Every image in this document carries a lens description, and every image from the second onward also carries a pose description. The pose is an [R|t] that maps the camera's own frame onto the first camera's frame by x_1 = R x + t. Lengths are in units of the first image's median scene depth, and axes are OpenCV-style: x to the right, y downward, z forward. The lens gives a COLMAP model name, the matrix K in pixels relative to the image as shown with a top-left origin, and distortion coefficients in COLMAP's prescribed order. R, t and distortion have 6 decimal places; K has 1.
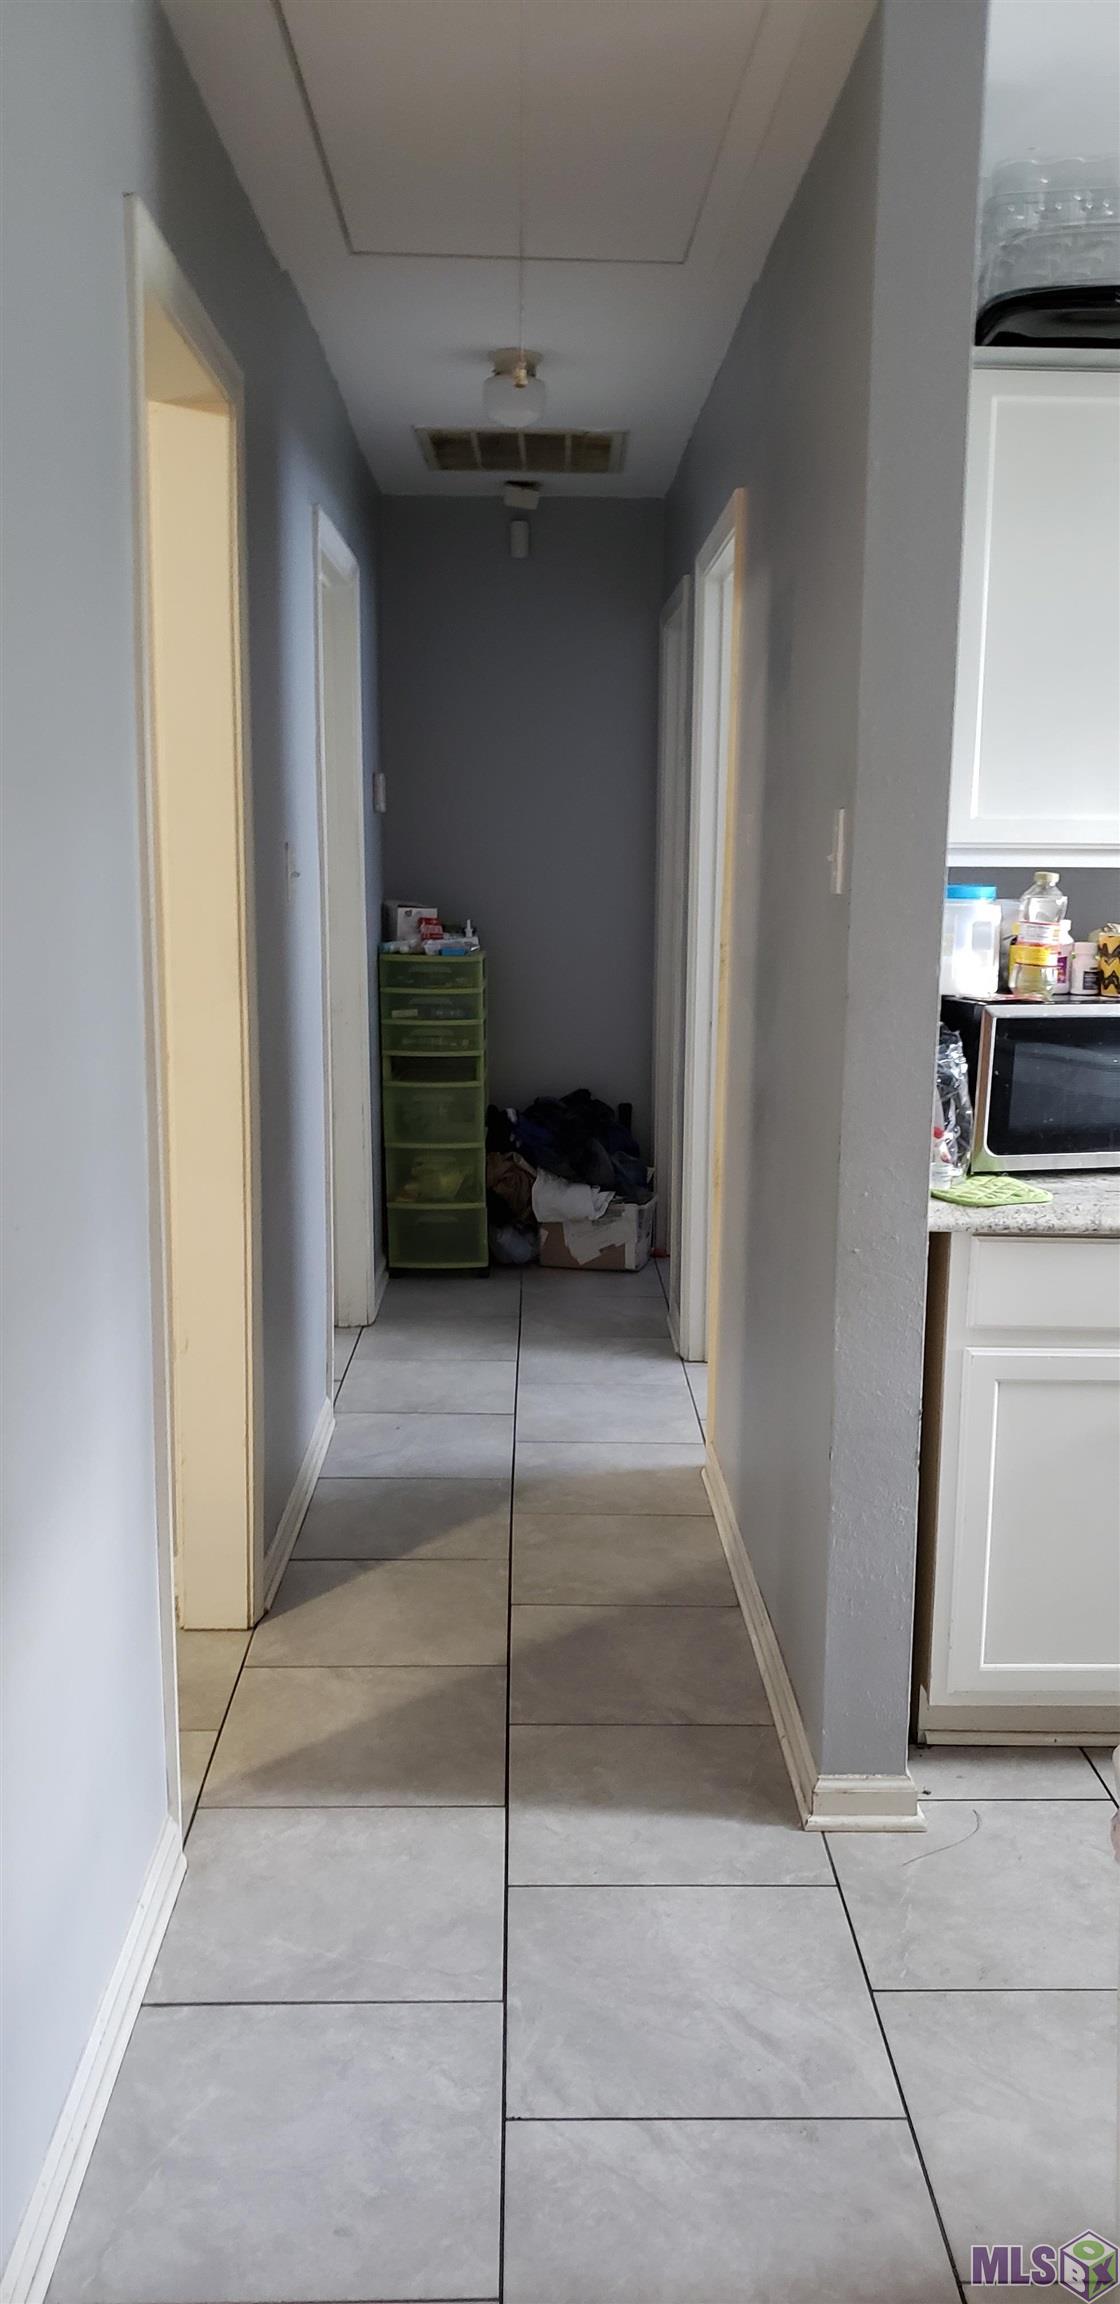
lens RADIAL K [[1784.0, 0, 560.0], [0, 1784.0, 1152.0], [0, 0, 1]] dist [0.032266, 0.005104]
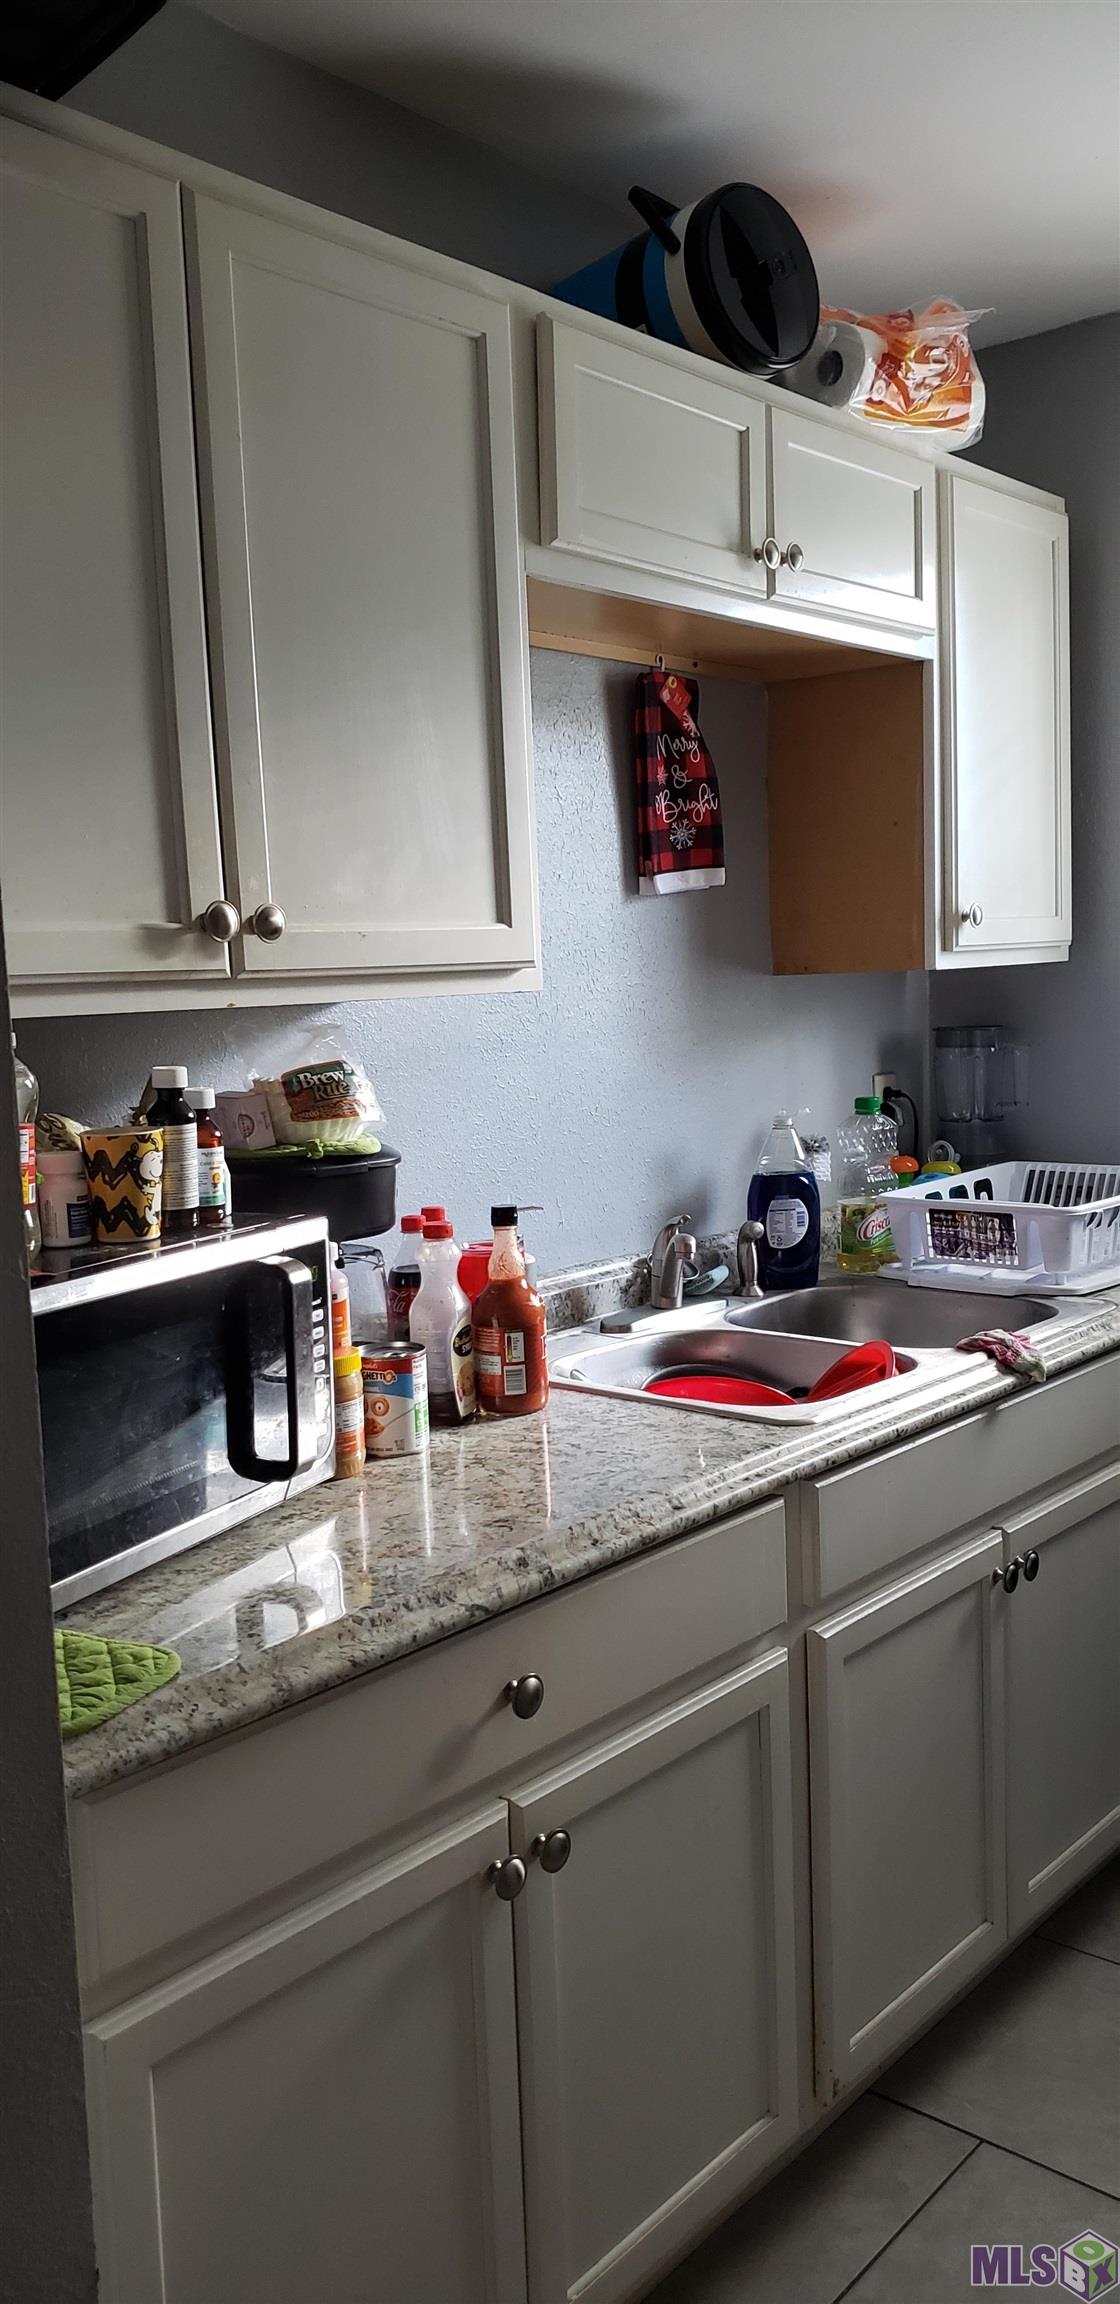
lens RADIAL K [[1784.0, 0, 560.0], [0, 1784.0, 1152.0], [0, 0, 1]] dist [0.032266, 0.005104]
pose [[0.669432, -0.107790, 0.735012, -0.010862], [0.172268, 0.984971, -0.012451, -0.085308], [-0.722624, 0.134954, 0.677940, 0.521345]]
